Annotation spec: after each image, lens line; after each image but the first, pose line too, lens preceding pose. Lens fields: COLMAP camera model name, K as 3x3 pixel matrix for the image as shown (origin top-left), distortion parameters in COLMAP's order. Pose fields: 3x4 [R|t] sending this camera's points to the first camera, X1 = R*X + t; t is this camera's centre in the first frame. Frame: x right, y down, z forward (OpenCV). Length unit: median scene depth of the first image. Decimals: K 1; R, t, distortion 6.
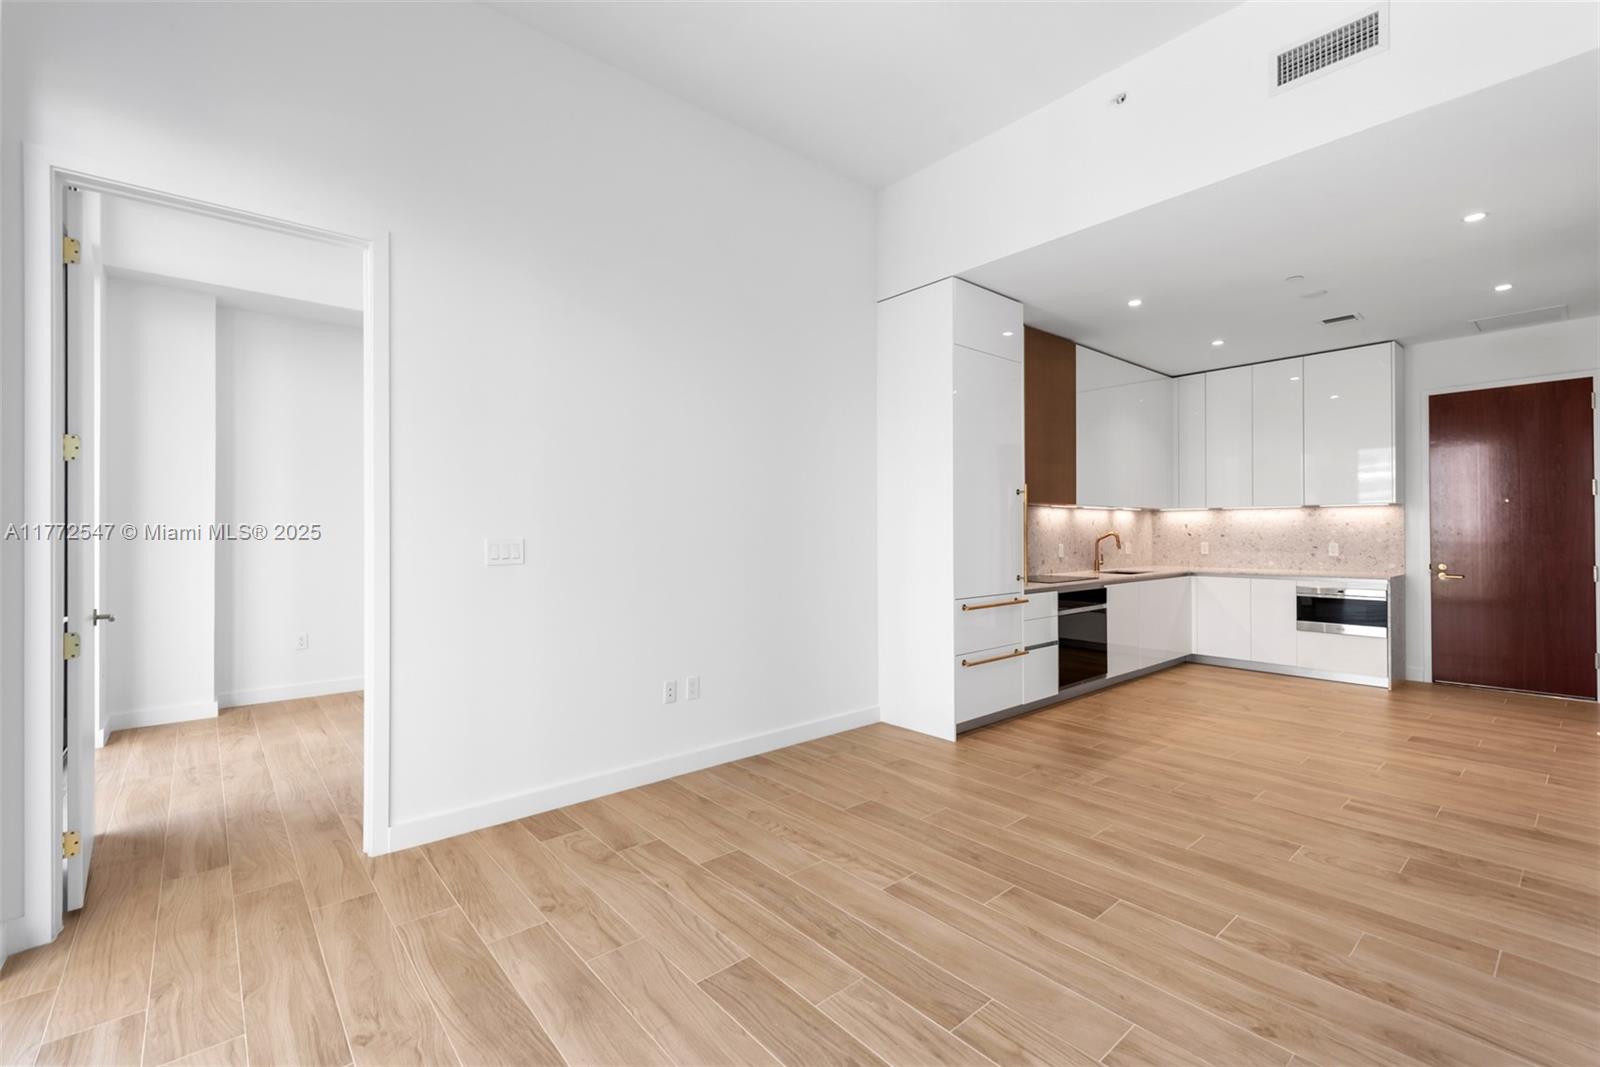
lens RADIAL K [[686.1, 0, 798.2], [0, 686.1, 533.5], [0, 0, 1]] dist [0.004550, 0.000153]
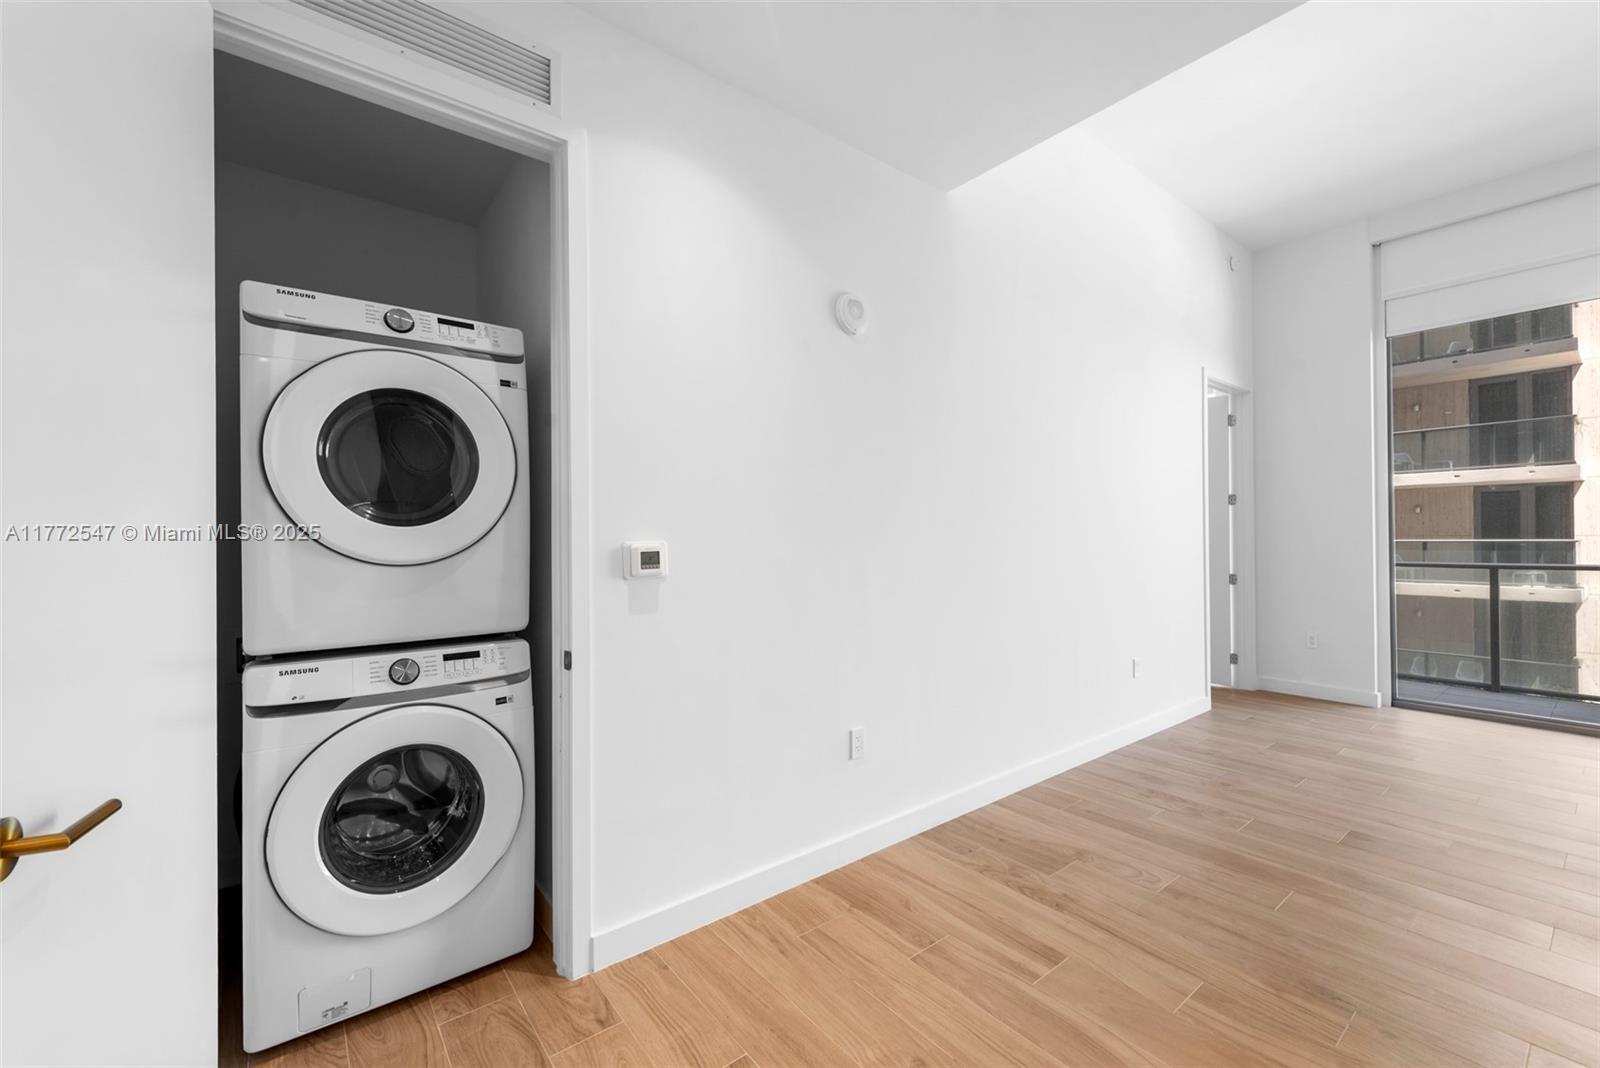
lens RADIAL K [[660.3, 0, 801.8], [0, 660.3, 534.3], [0, 0, 1]] dist [0.006891, -0.000185]
pose [[-0.999404, 0.009163, 0.033271, 1.039489], [0.009338, 0.999943, 0.005111, -0.010000], [-0.033222, 0.005418, -0.999433, 1.673309]]
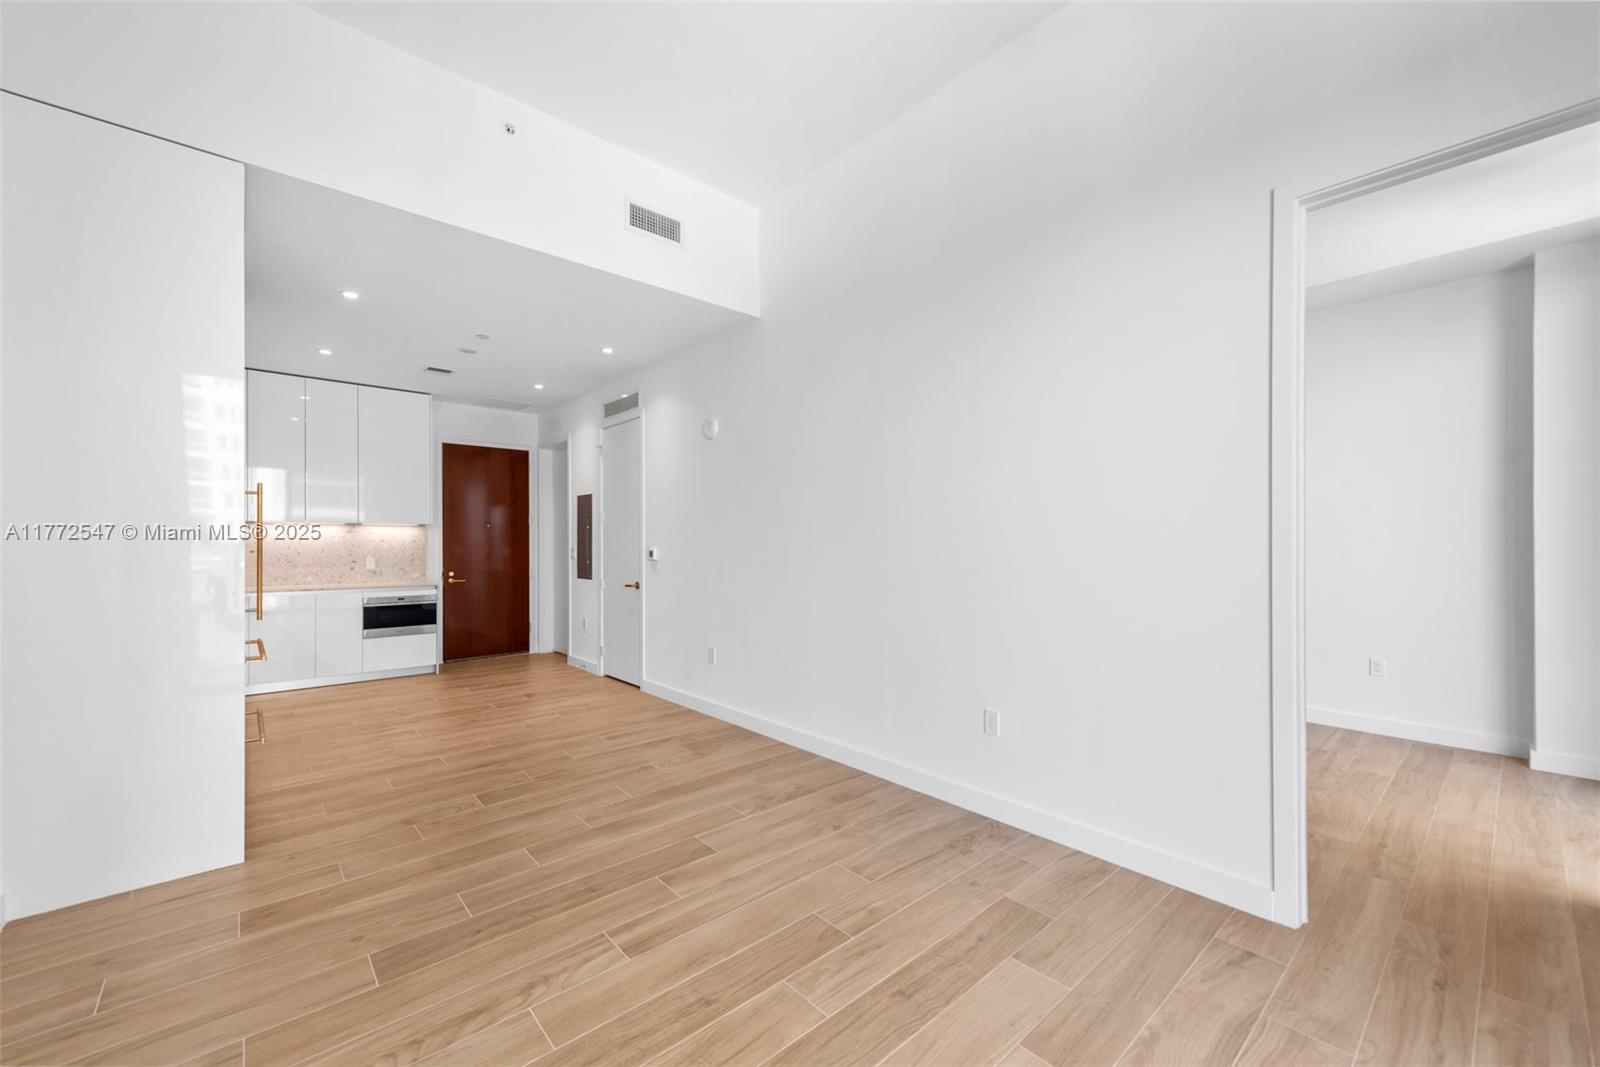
lens RADIAL K [[637.0, 0, 804.9], [0, 637.0, 540.0], [0, 0, 1]] dist [0.014190, -0.000355]
pose [[-0.019636, 0.011350, 0.999743, -0.553727], [0.003919, 0.999929, -0.011275, 0.000659], [-0.999800, 0.003697, -0.019679, 0.631629]]
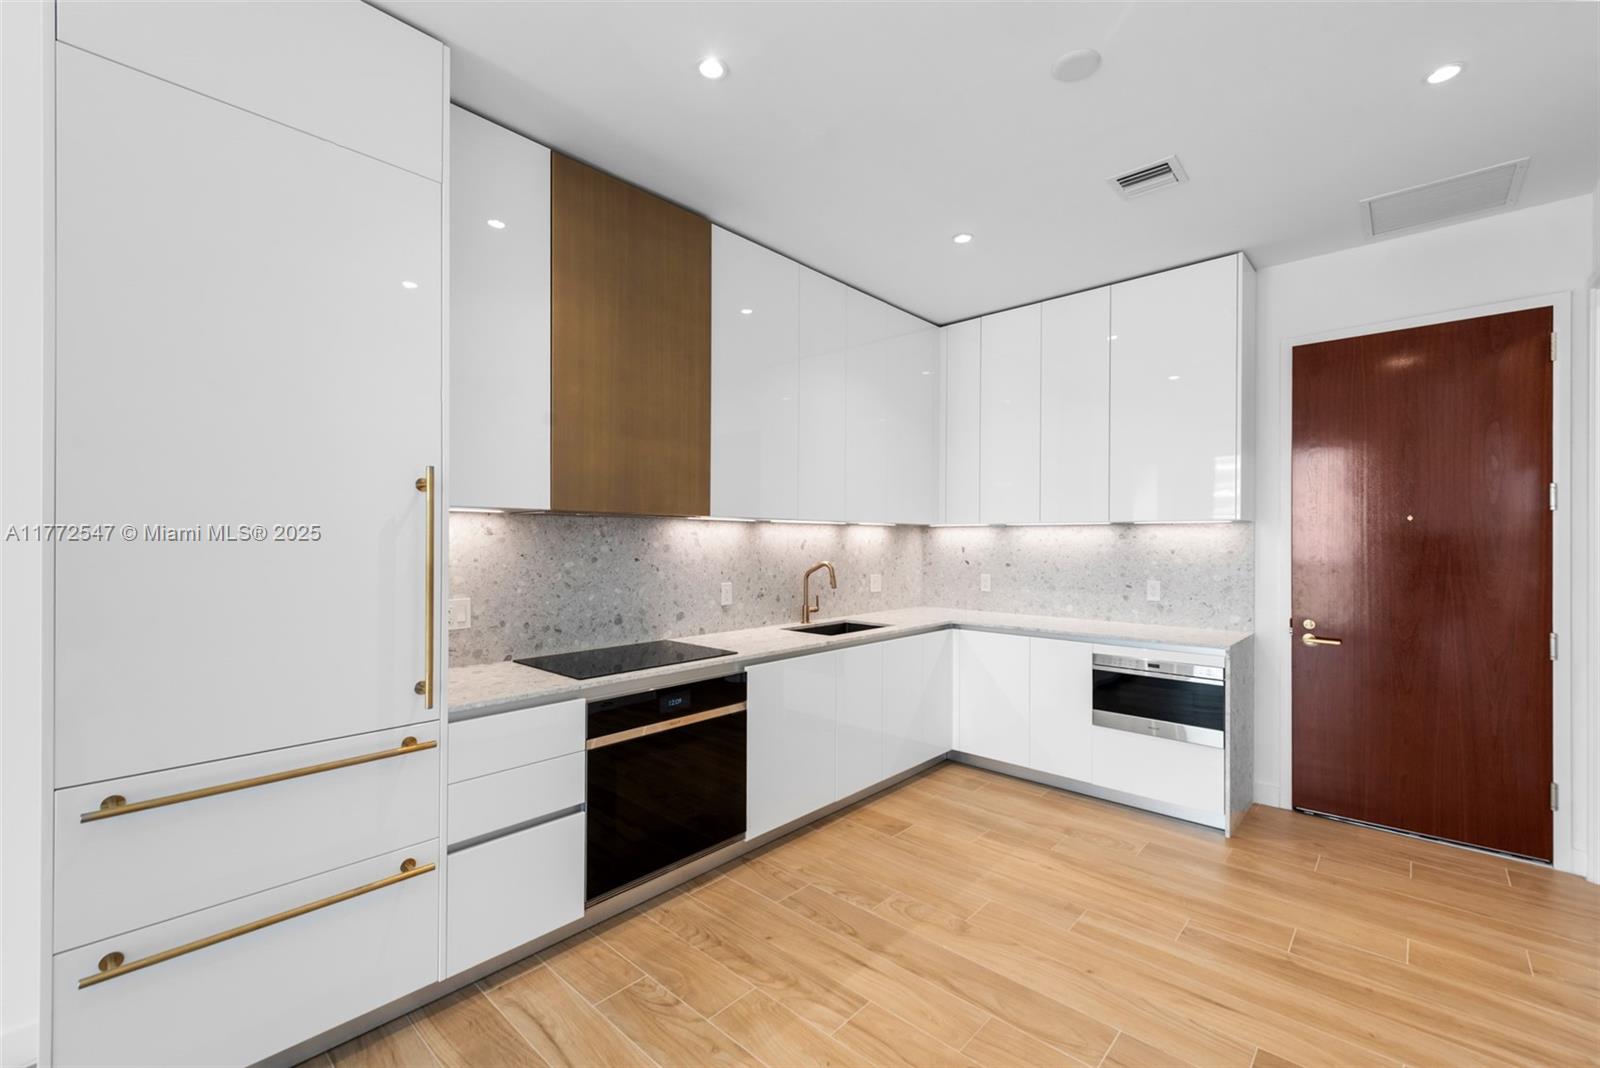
lens RADIAL K [[660.3, 0, 799.8], [0, 660.3, 546.5], [0, 0, 1]] dist [0.006891, -0.000185]
pose [[0.992827, 0.005885, 0.119418, 0.750141], [-0.006643, 0.999960, 0.005951, -0.038984], [-0.119378, -0.006702, 0.992826, 0.849406]]
